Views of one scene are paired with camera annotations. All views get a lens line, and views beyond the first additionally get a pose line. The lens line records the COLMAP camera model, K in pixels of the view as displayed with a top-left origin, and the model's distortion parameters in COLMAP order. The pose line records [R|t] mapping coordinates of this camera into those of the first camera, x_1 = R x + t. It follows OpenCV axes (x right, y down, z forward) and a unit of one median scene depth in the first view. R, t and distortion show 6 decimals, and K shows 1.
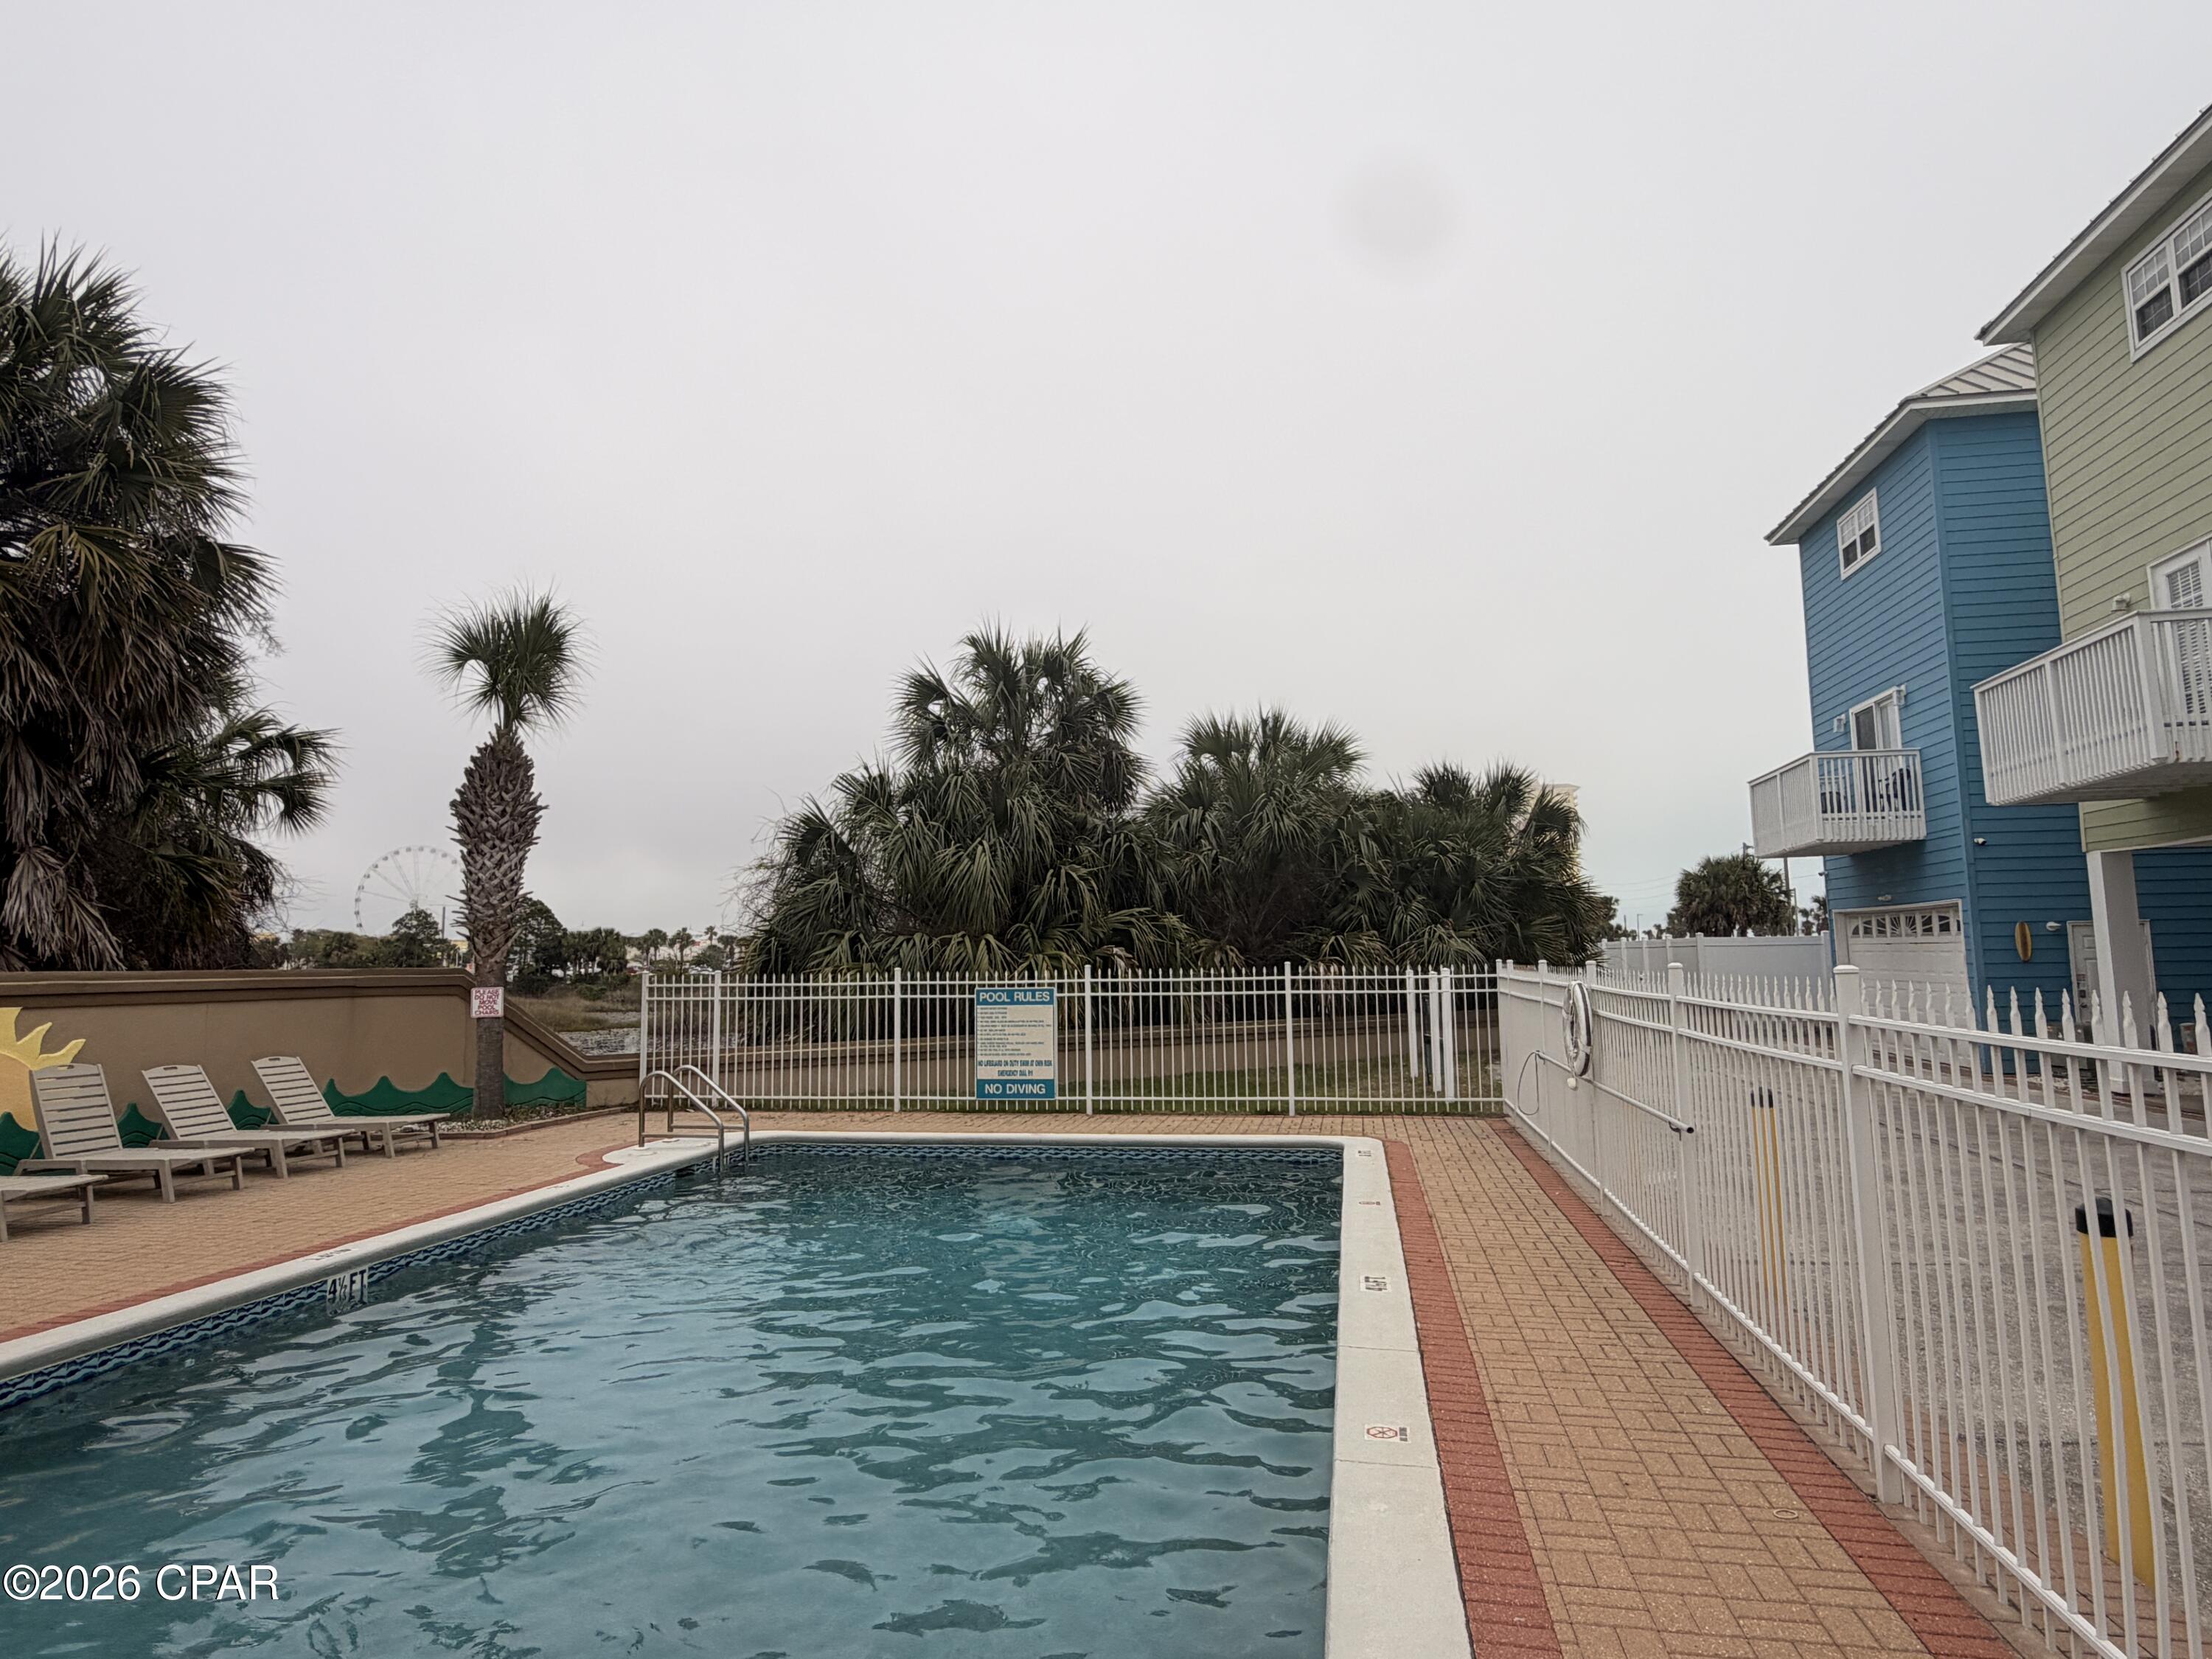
lens RADIAL K [[1304.1, 0, 1113.8], [0, 1304.1, 819.5], [0, 0, 1]] dist [0.002952, -0.001476]
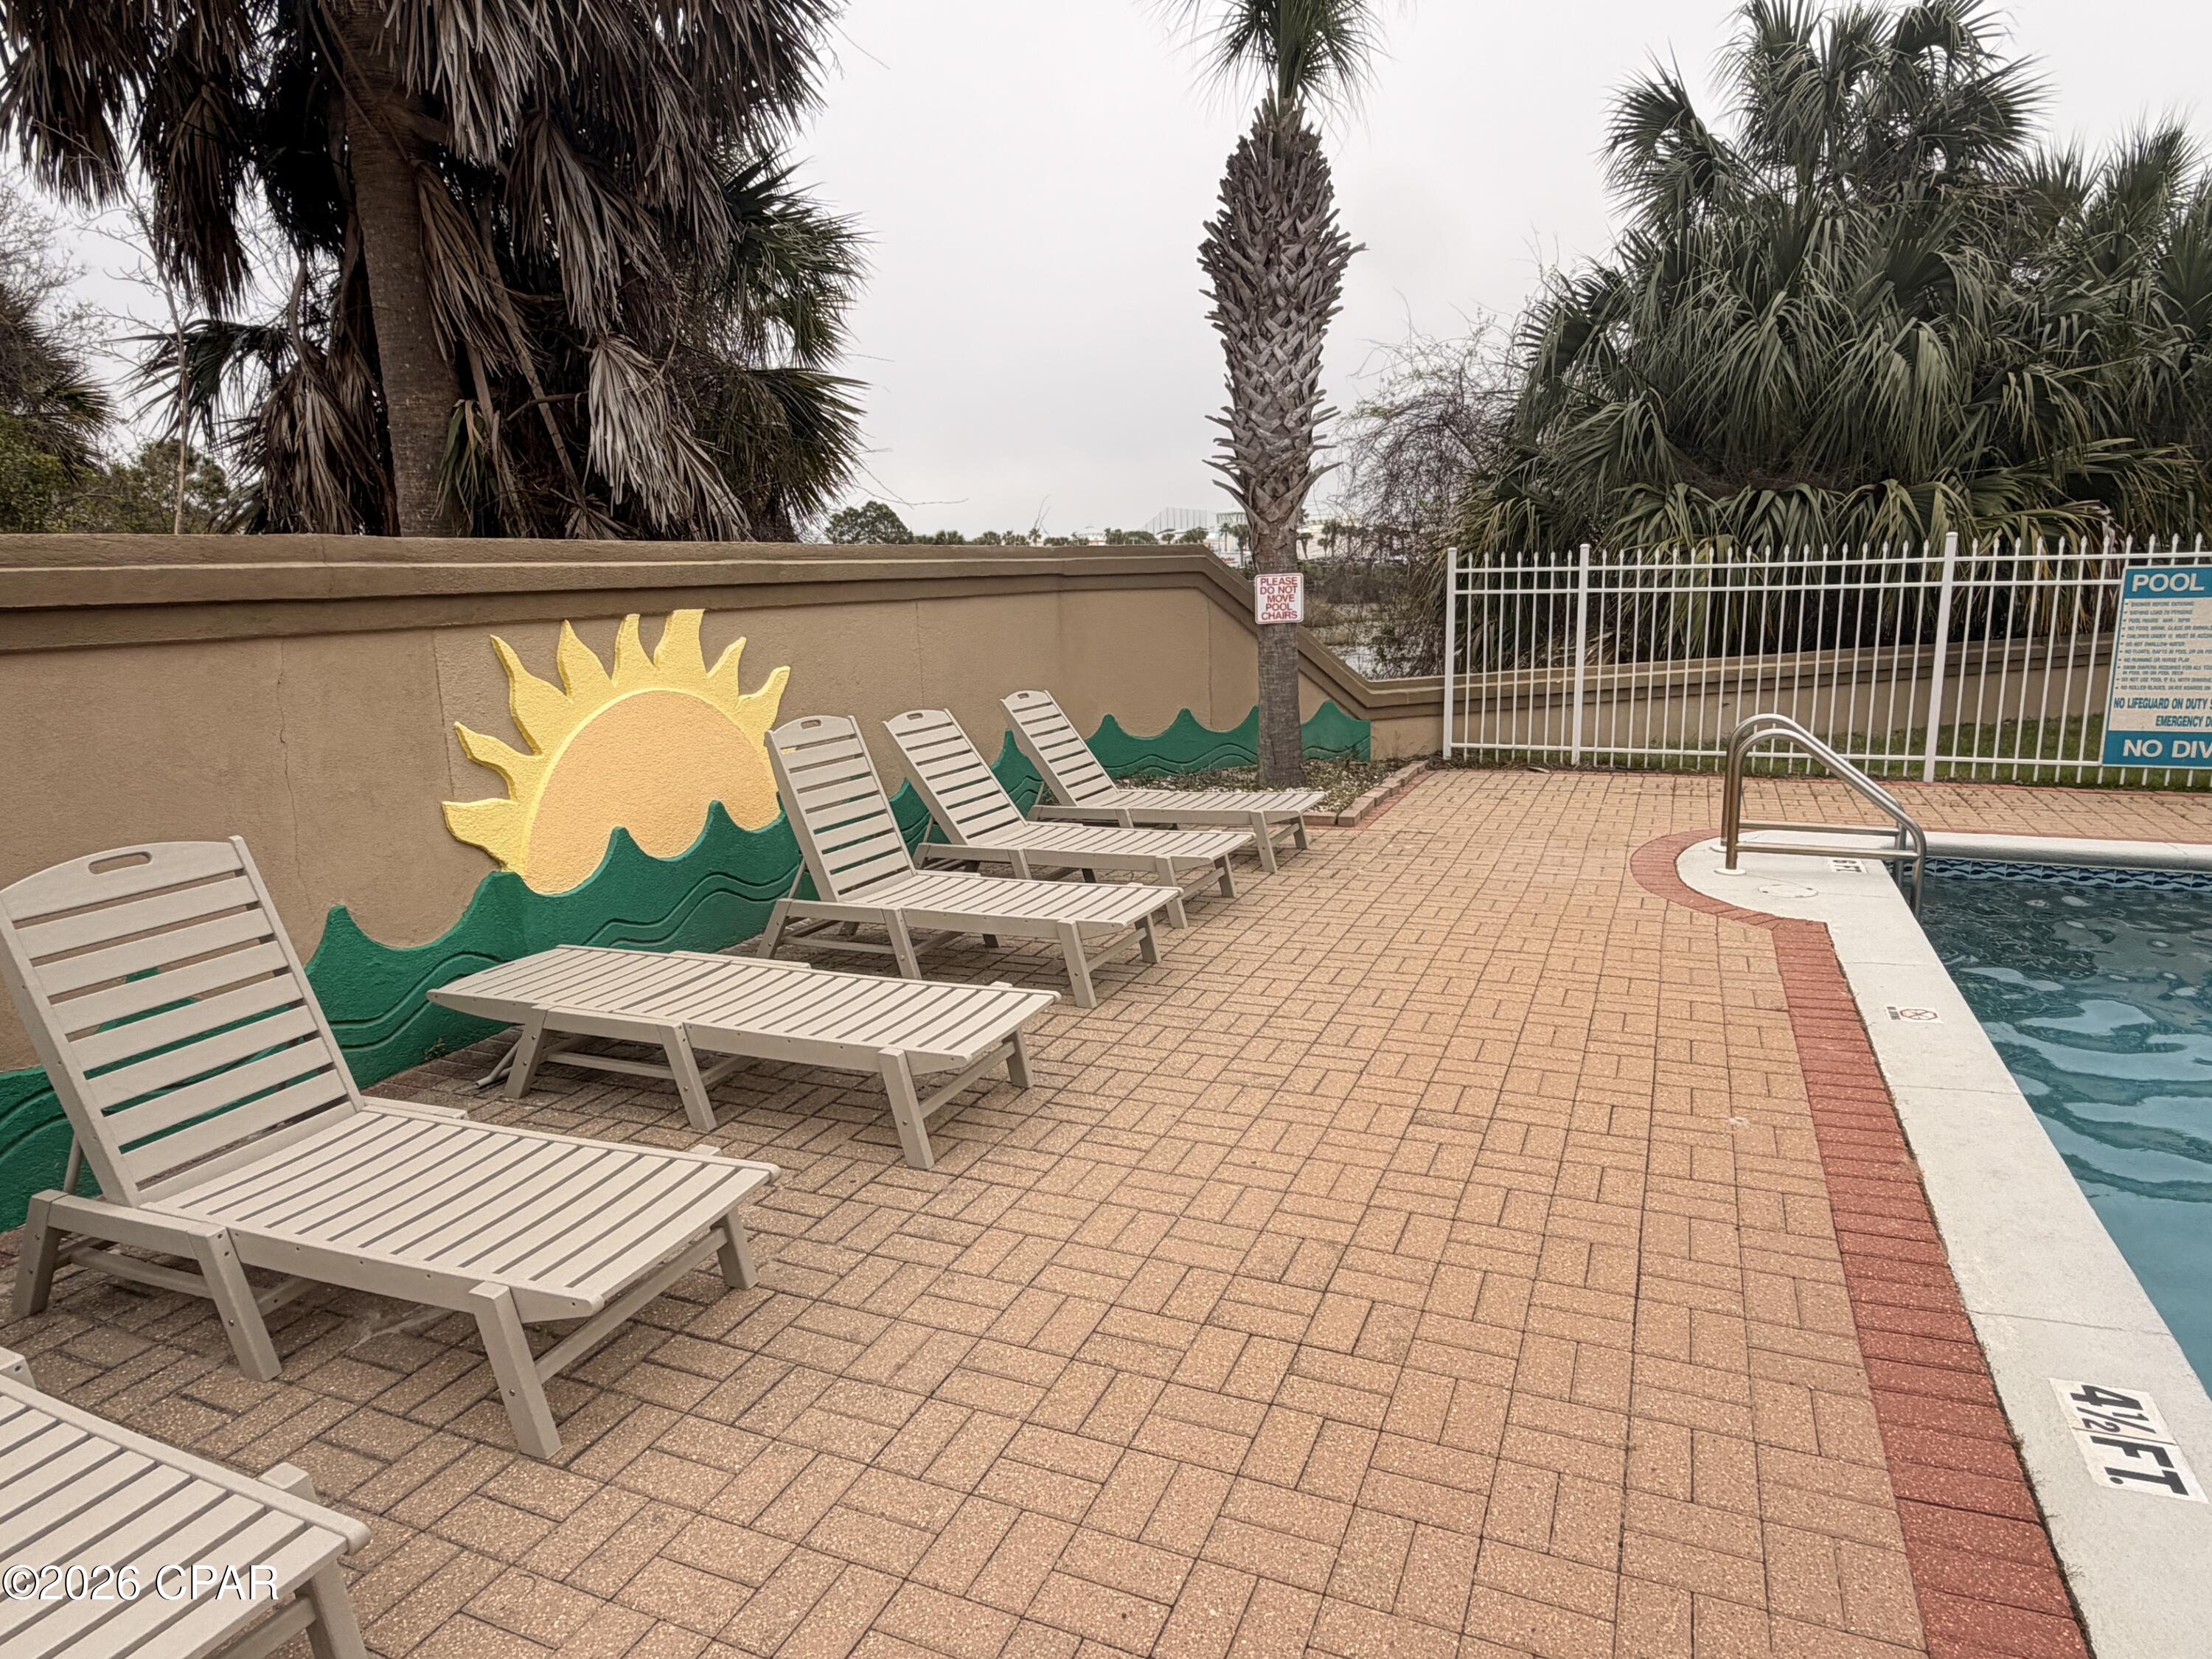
lens RADIAL K [[1304.1, 0, 1116.6], [0, 1304.1, 838.8], [0, 0, 1]] dist [0.002952, -0.001476]
pose [[0.973372, 0.034213, -0.226665, -0.392640], [0.038382, 0.950517, 0.308294, 0.053883], [0.225997, -0.308784, 0.923893, 0.371087]]
